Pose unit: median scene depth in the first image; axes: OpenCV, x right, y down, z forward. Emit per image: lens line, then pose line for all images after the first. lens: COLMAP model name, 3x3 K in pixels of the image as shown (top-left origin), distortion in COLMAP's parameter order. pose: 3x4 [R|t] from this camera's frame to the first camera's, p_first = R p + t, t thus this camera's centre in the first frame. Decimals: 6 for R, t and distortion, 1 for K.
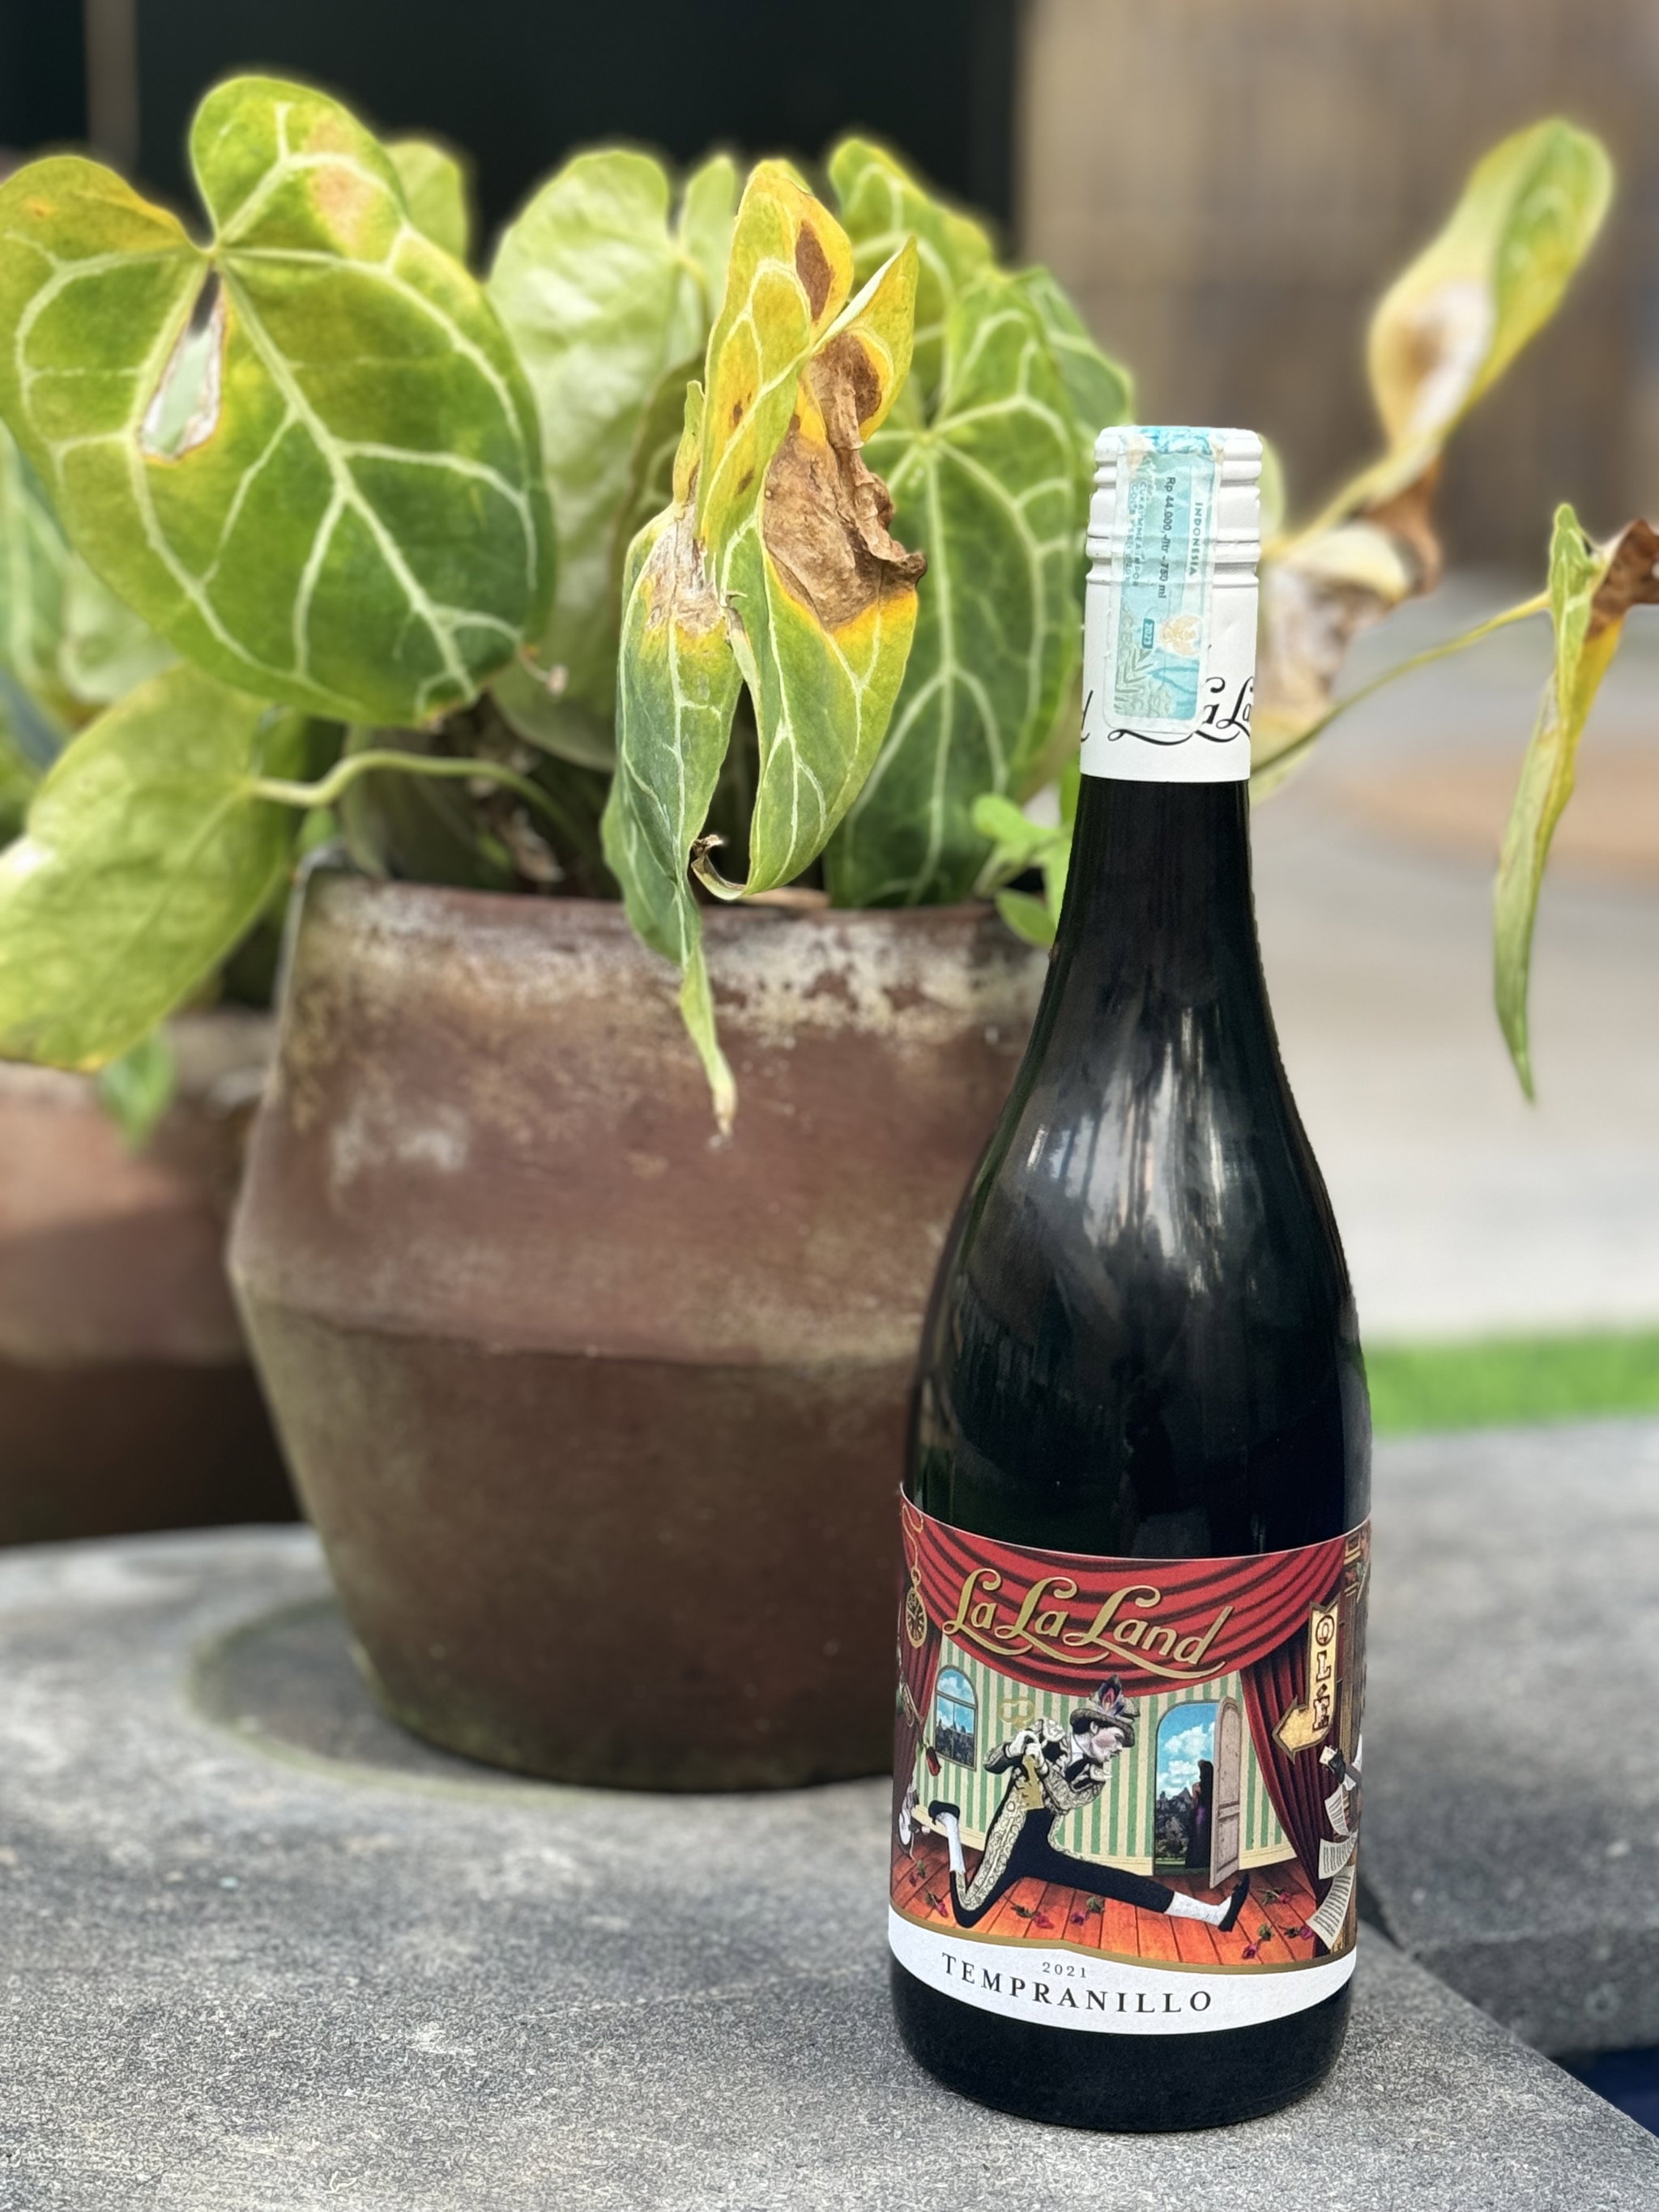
lens RADIAL K [[4073.2, 0, 829.5], [0, 4073.2, 1106.0], [0, 0, 1]] dist [0.187927, 0.034560]
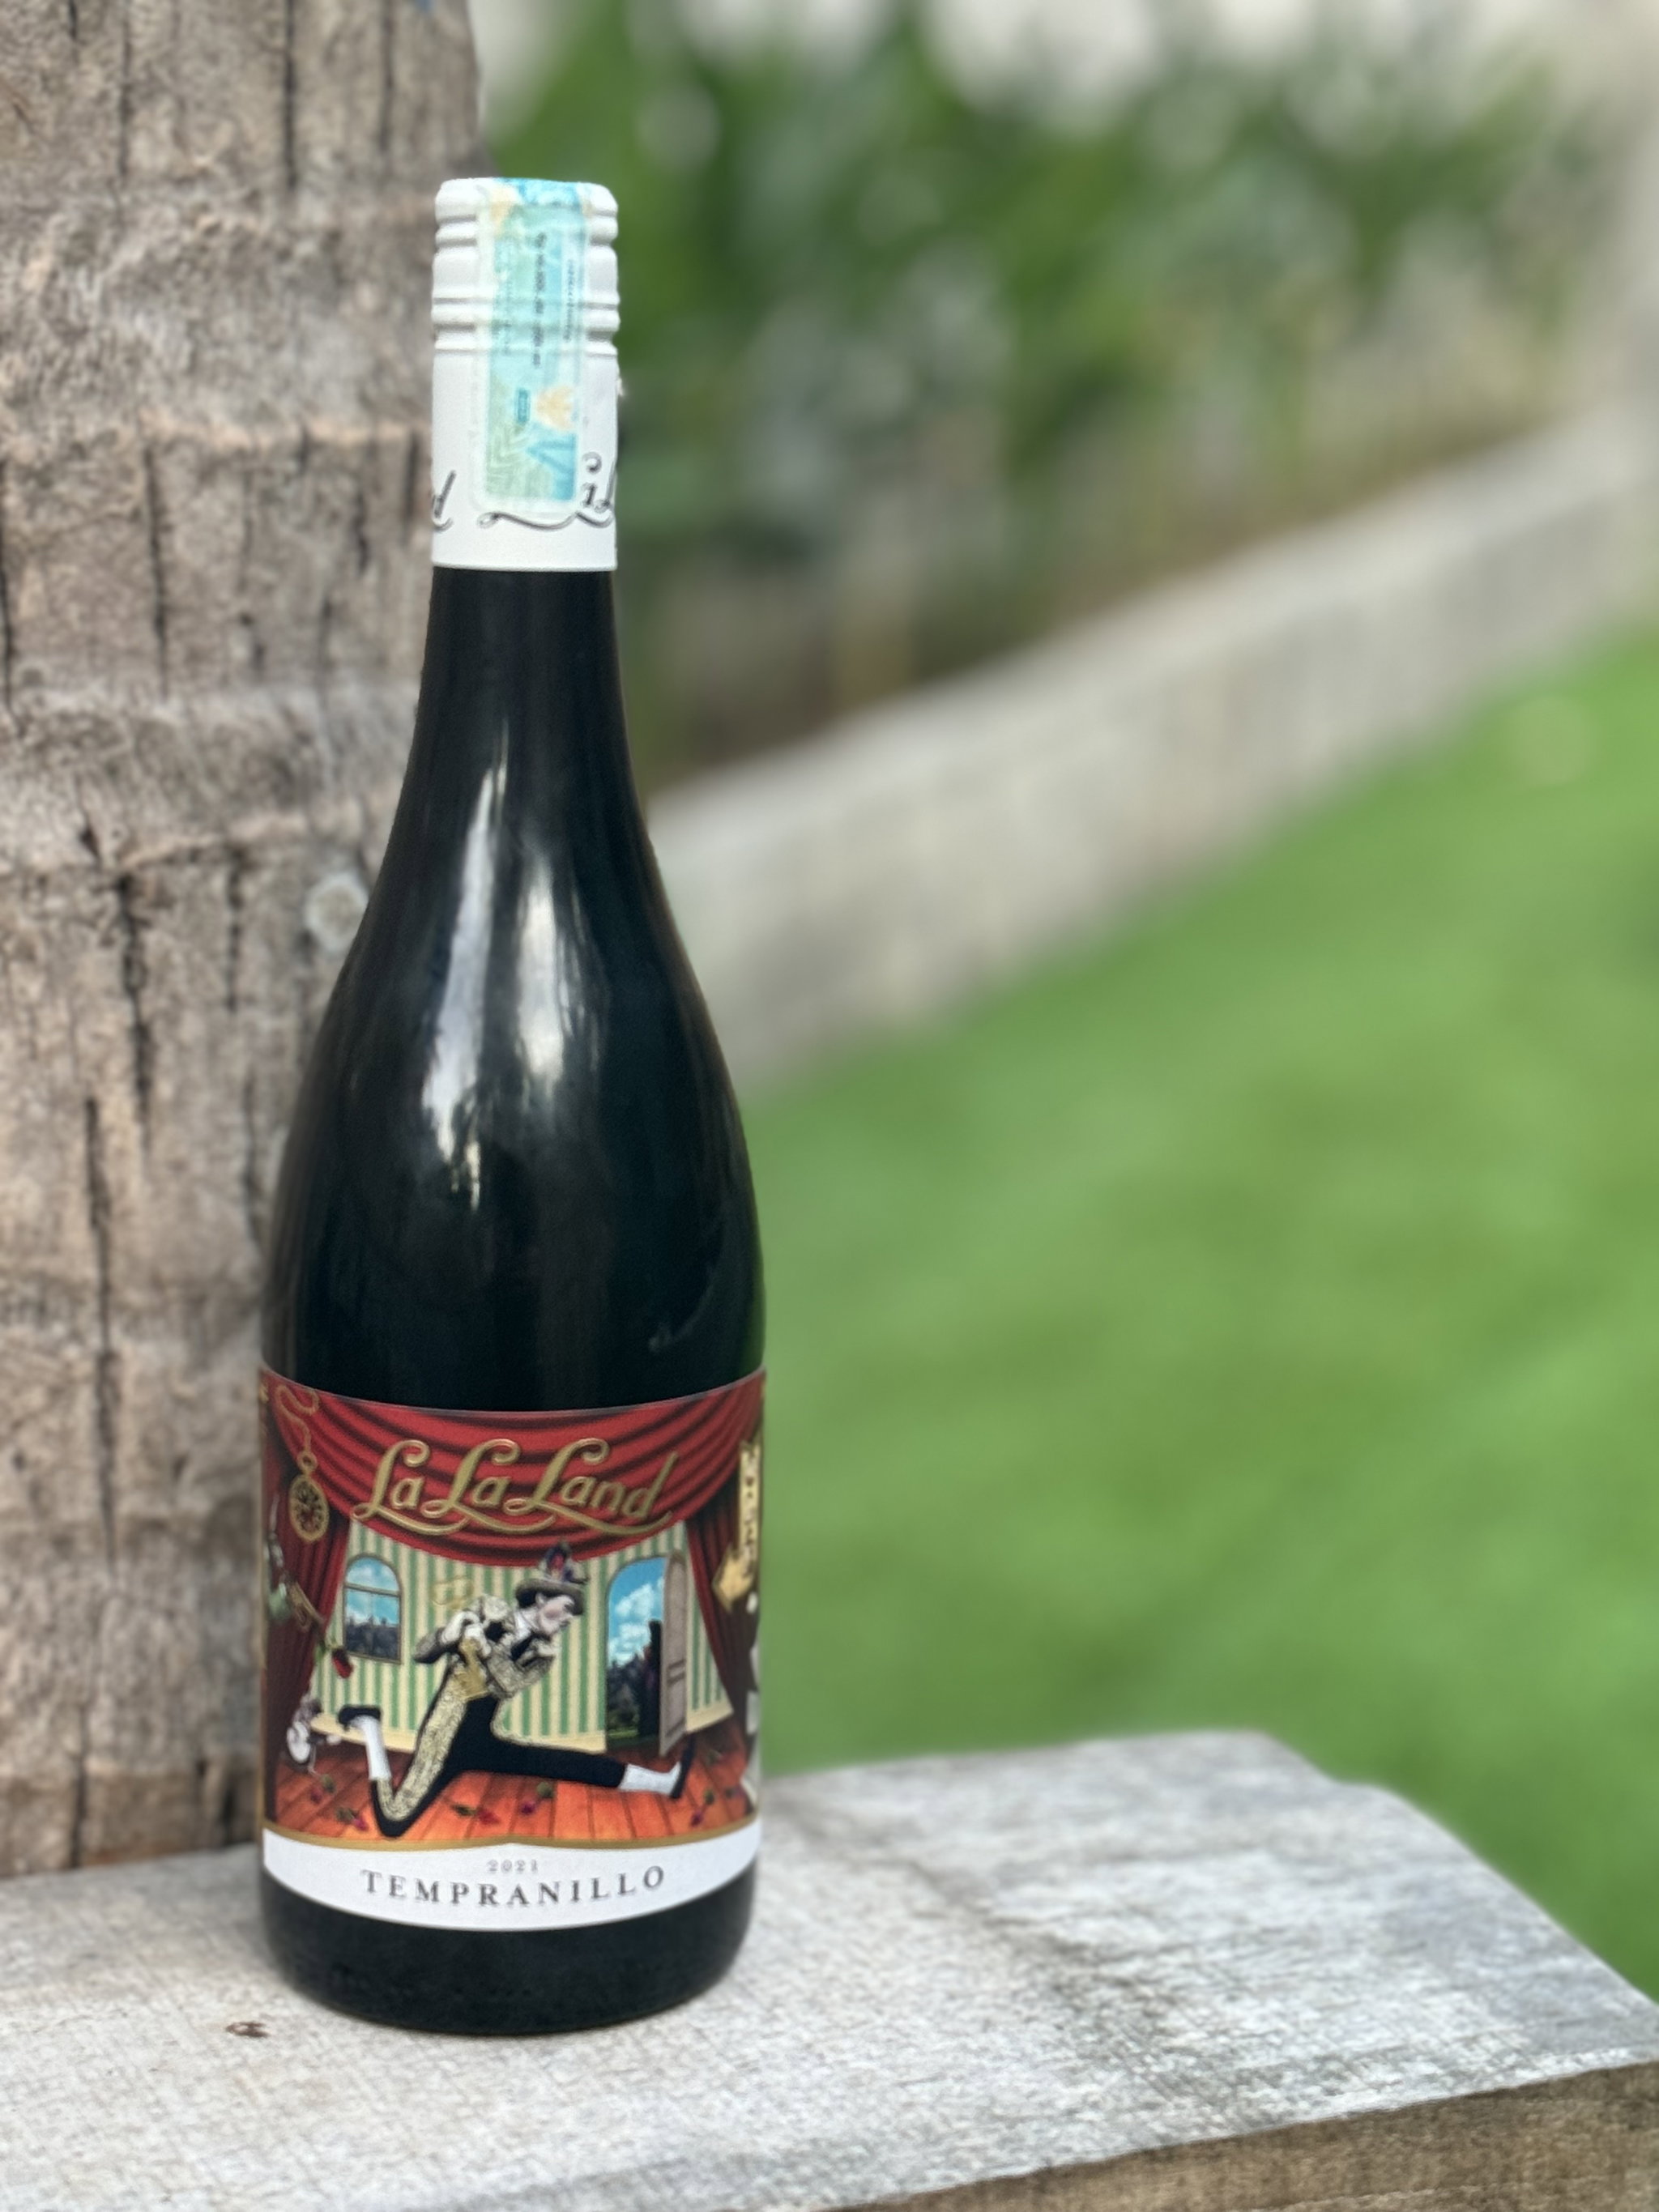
lens RADIAL K [[4073.2, 0, 829.5], [0, 4073.2, 1106.0], [0, 0, 1]] dist [0.187927, 0.034560]
pose [[0.926076, -0.068441, 0.371079, -0.207901], [0.065448, 0.997642, 0.020667, 0.026146], [-0.371619, 0.005147, 0.928371, 0.120638]]
